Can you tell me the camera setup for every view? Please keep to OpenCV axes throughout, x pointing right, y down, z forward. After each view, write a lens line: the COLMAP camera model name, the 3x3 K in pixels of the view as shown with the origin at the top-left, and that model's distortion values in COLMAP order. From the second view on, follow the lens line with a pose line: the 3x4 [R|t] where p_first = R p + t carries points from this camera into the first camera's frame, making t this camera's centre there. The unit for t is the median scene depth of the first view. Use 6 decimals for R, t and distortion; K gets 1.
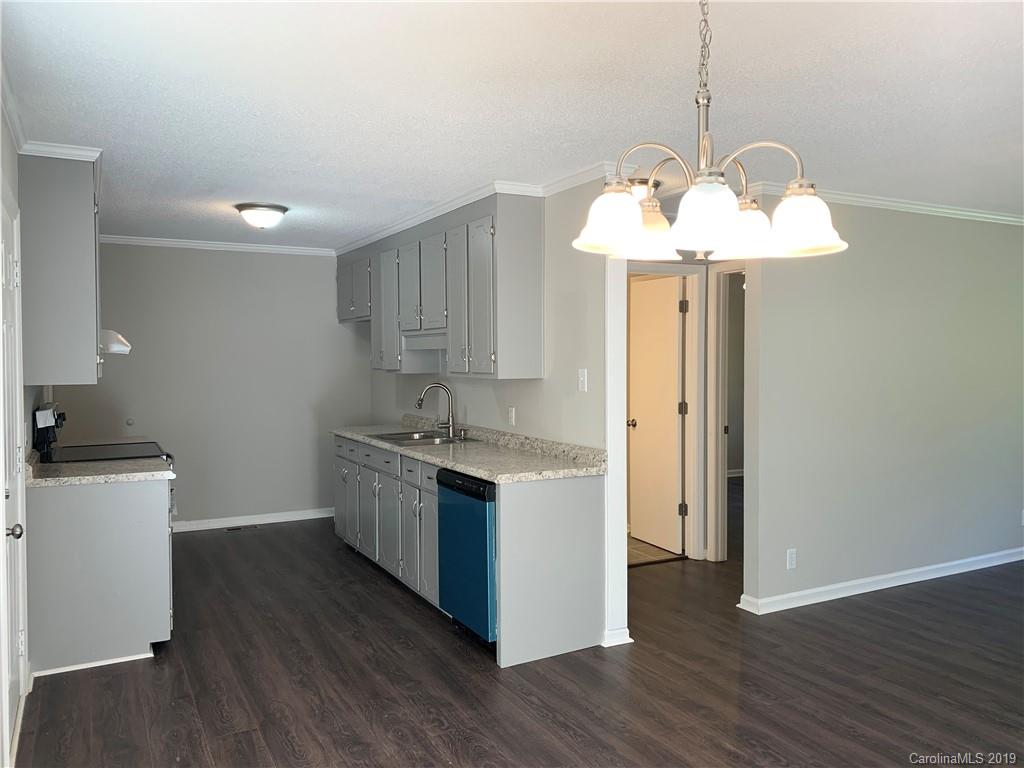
lens RADIAL K [[779.8, 0, 501.2], [0, 779.8, 379.2], [0, 0, 1]] dist [0.005313, -0.019730]
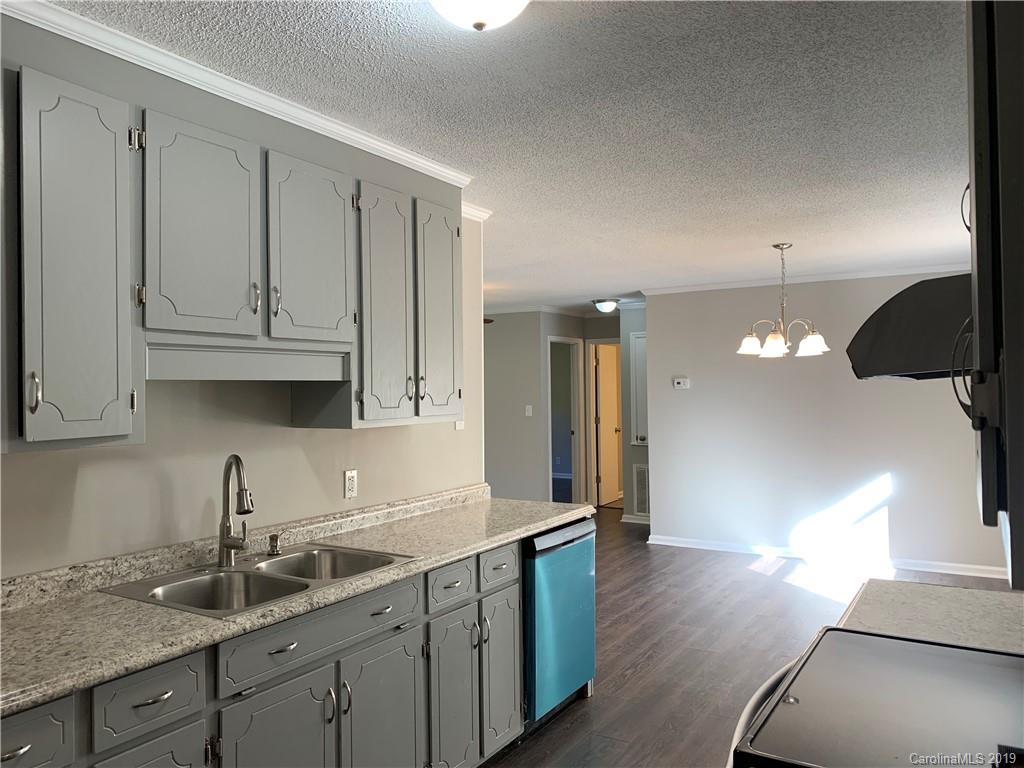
lens RADIAL K [[779.8, 0, 509.0], [0, 779.8, 381.3], [0, 0, 1]] dist [0.005313, -0.019730]
pose [[-0.514595, 0.011864, 0.857352, -1.054627], [0.028642, 0.999584, 0.003359, -0.064032], [-0.856955, 0.026285, -0.514720, 2.047824]]
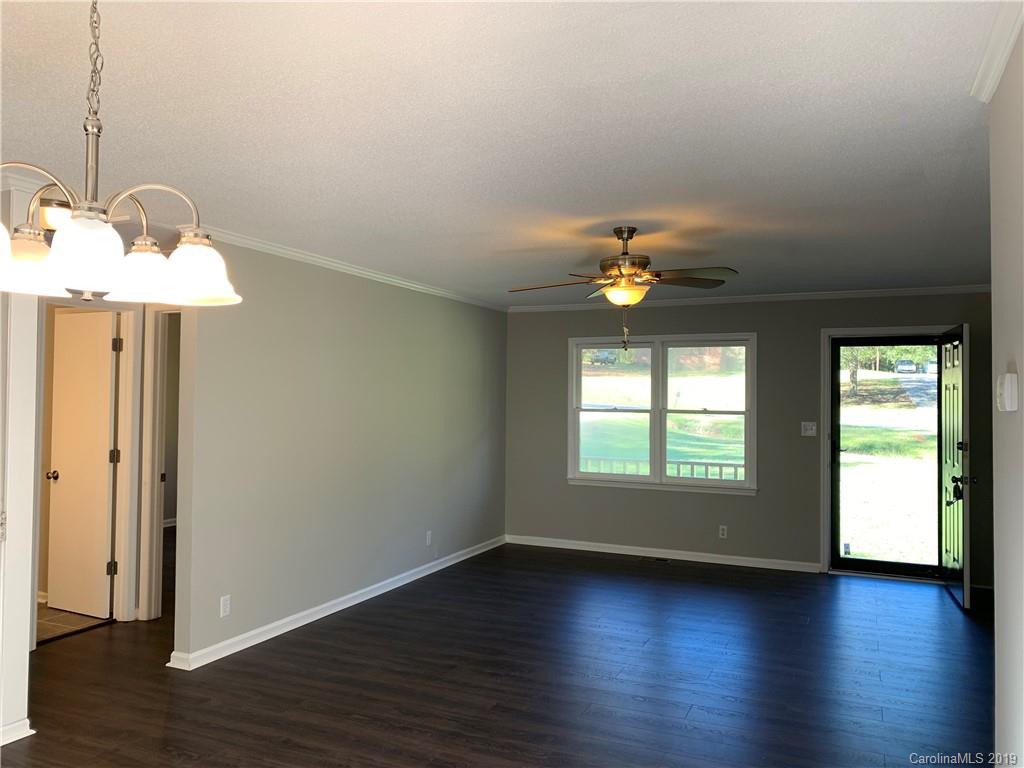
lens RADIAL K [[779.8, 0, 505.7], [0, 779.8, 384.1], [0, 0, 1]] dist [0.005313, -0.019730]
pose [[0.783863, 0.020761, 0.620586, 0.037738], [0.007870, 0.999028, -0.043362, -0.005877], [-0.620884, 0.038874, 0.782938, -0.006110]]
